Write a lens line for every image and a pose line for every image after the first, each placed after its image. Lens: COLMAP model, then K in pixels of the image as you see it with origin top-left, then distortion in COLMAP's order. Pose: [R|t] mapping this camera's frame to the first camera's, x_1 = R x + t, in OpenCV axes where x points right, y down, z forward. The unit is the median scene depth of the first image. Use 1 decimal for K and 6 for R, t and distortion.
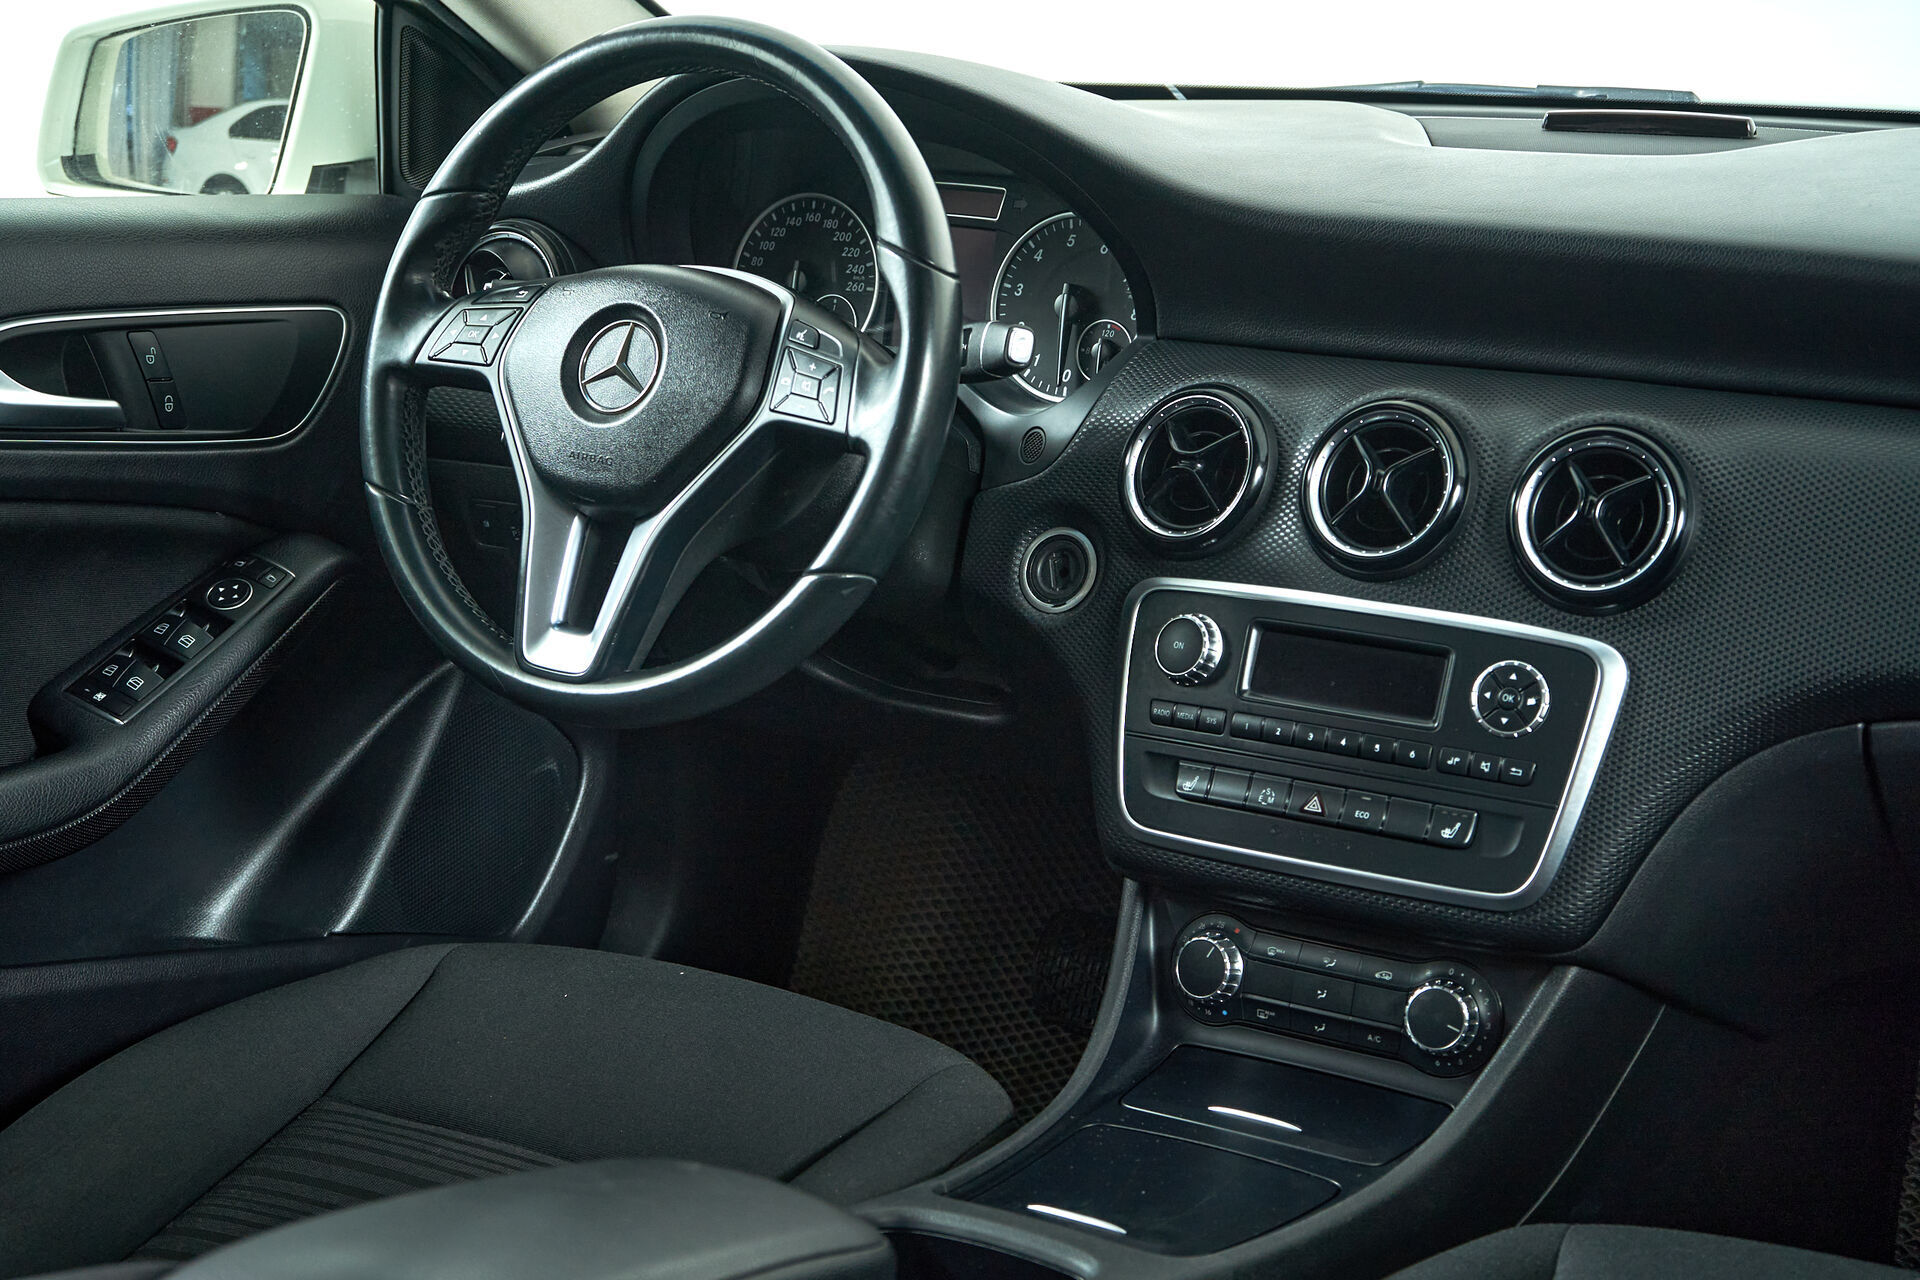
lens RADIAL K [[3225.9, 0, 960.0], [0, 3225.9, 640.0], [0, 0, 1]] dist [0.014998, 0.005700]
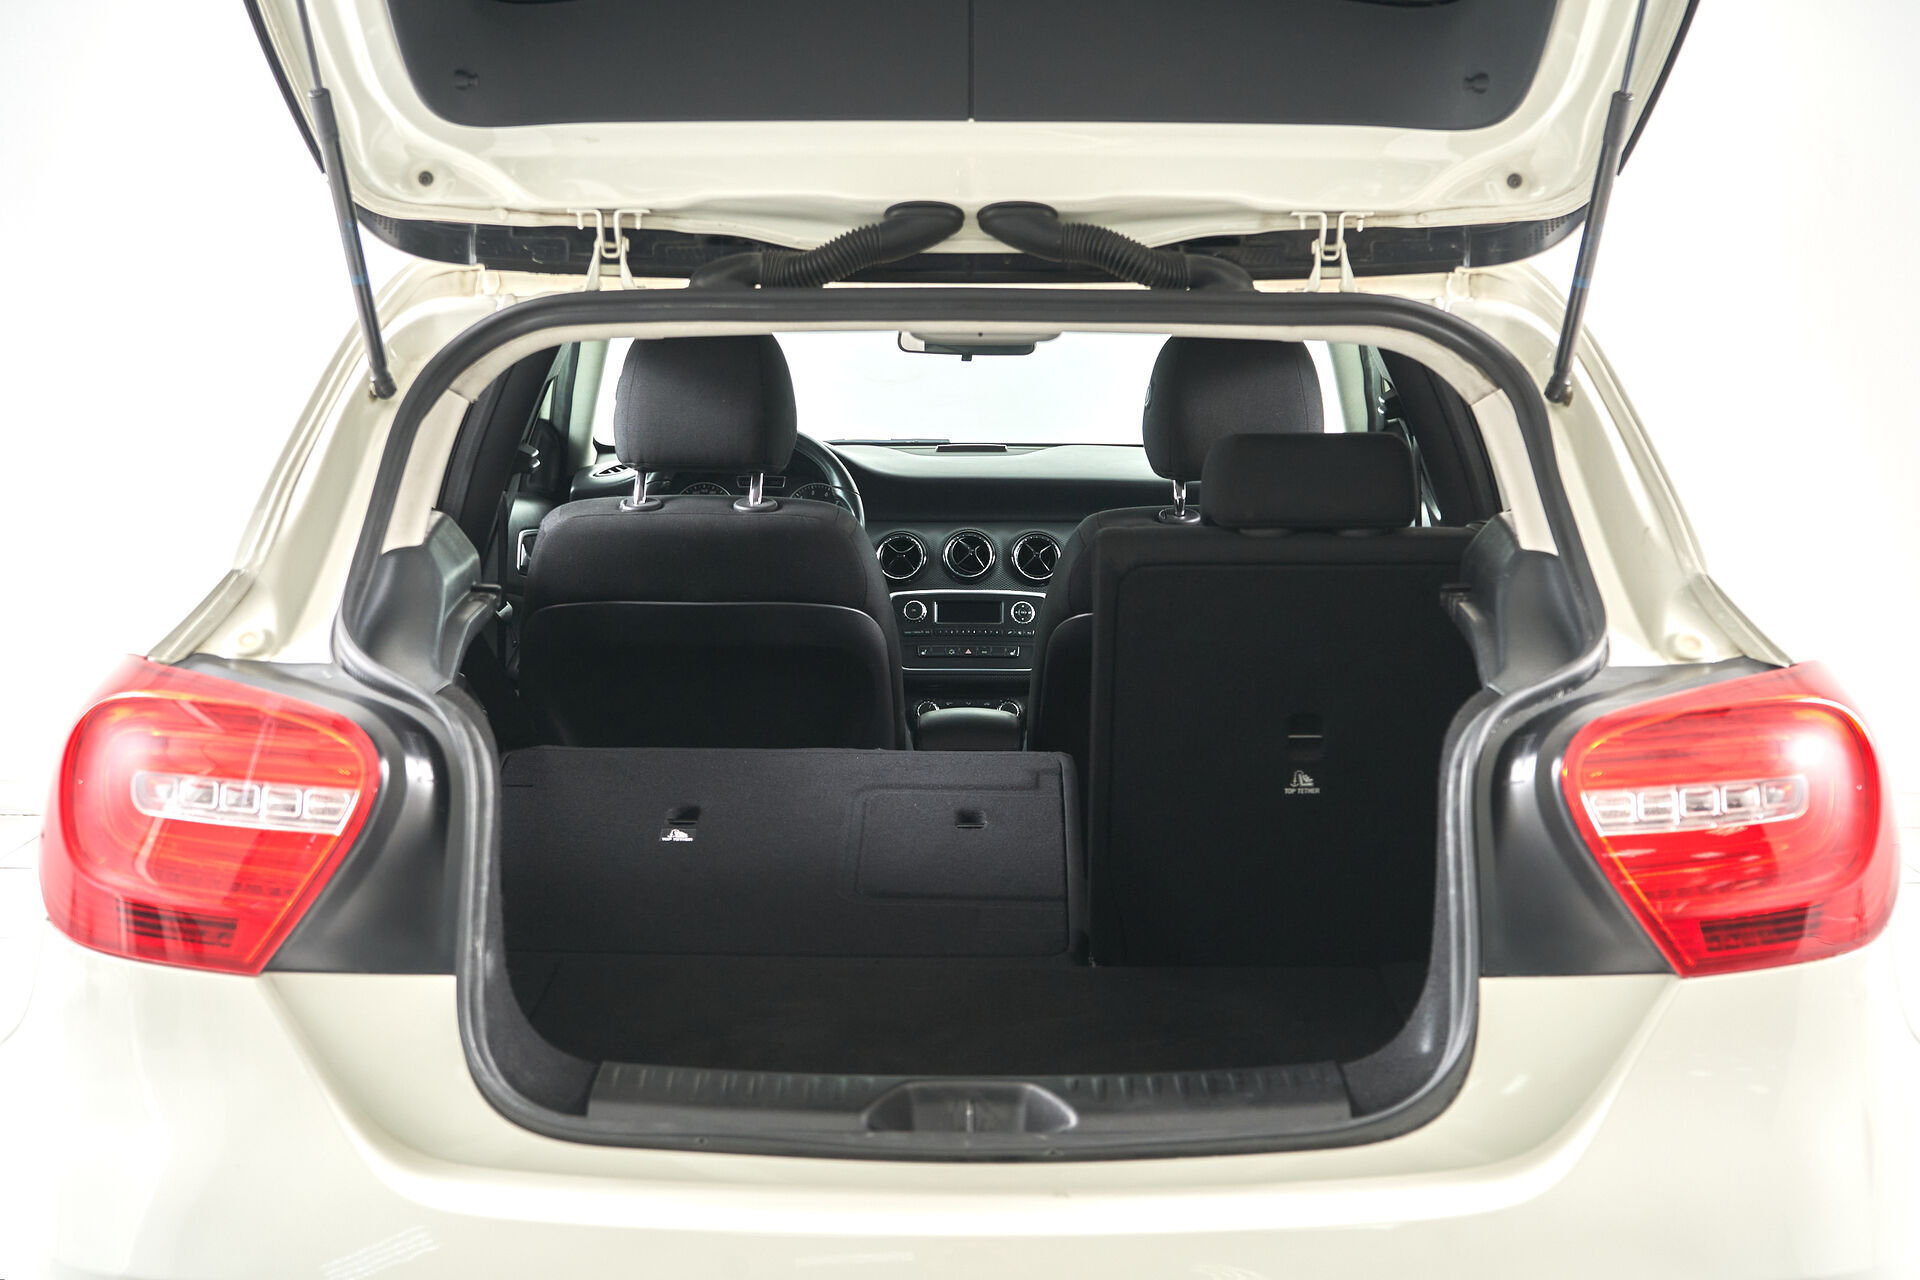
lens RADIAL K [[2695.3, 0, 960.0], [0, 2695.3, 640.0], [0, 0, 1]] dist [-0.020862, -0.007000]
pose [[0.830029, -0.067099, 0.553669, -1.386752], [0.126899, 0.989419, -0.070332, 0.226443], [-0.543091, 0.128638, 0.829762, -1.248567]]
